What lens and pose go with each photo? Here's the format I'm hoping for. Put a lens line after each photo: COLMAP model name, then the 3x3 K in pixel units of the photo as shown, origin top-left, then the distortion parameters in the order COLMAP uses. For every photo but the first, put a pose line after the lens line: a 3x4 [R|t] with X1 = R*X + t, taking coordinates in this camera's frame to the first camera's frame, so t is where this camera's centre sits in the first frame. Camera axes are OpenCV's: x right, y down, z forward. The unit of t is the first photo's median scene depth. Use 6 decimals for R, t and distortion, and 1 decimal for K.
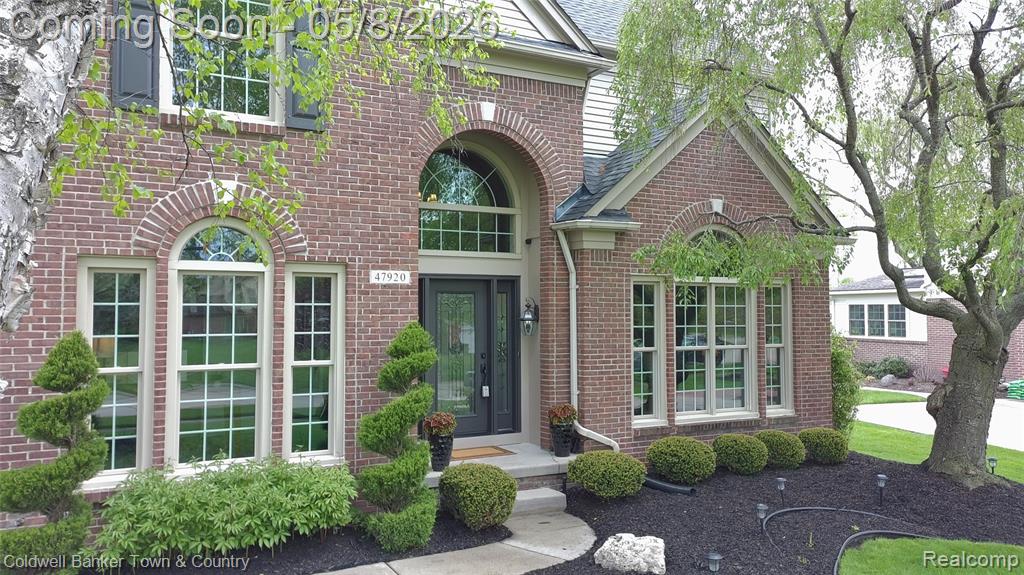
lens RADIAL K [[779.8, 0, 512.0], [0, 779.8, 287.5], [0, 0, 1]] dist [0.038727, 0.003409]
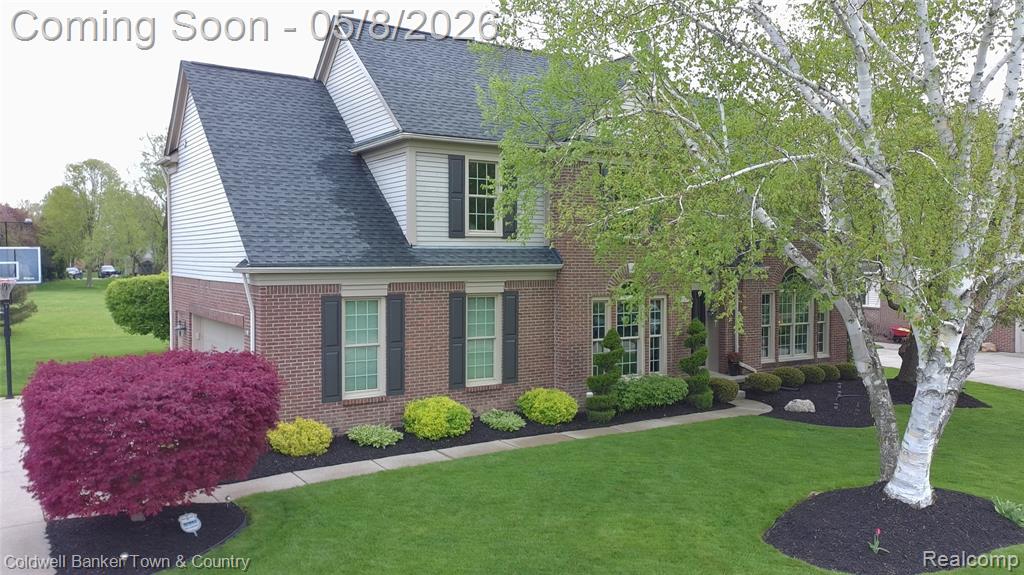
lens RADIAL K [[779.8, 0, 512.0], [0, 779.8, 287.5], [0, 0, 1]] dist [0.038727, 0.003409]
pose [[0.997476, -0.000672, 0.071004, -0.721580], [-0.004036, 0.997801, 0.066155, -0.174600], [-0.070892, -0.066274, 0.995280, -1.127397]]
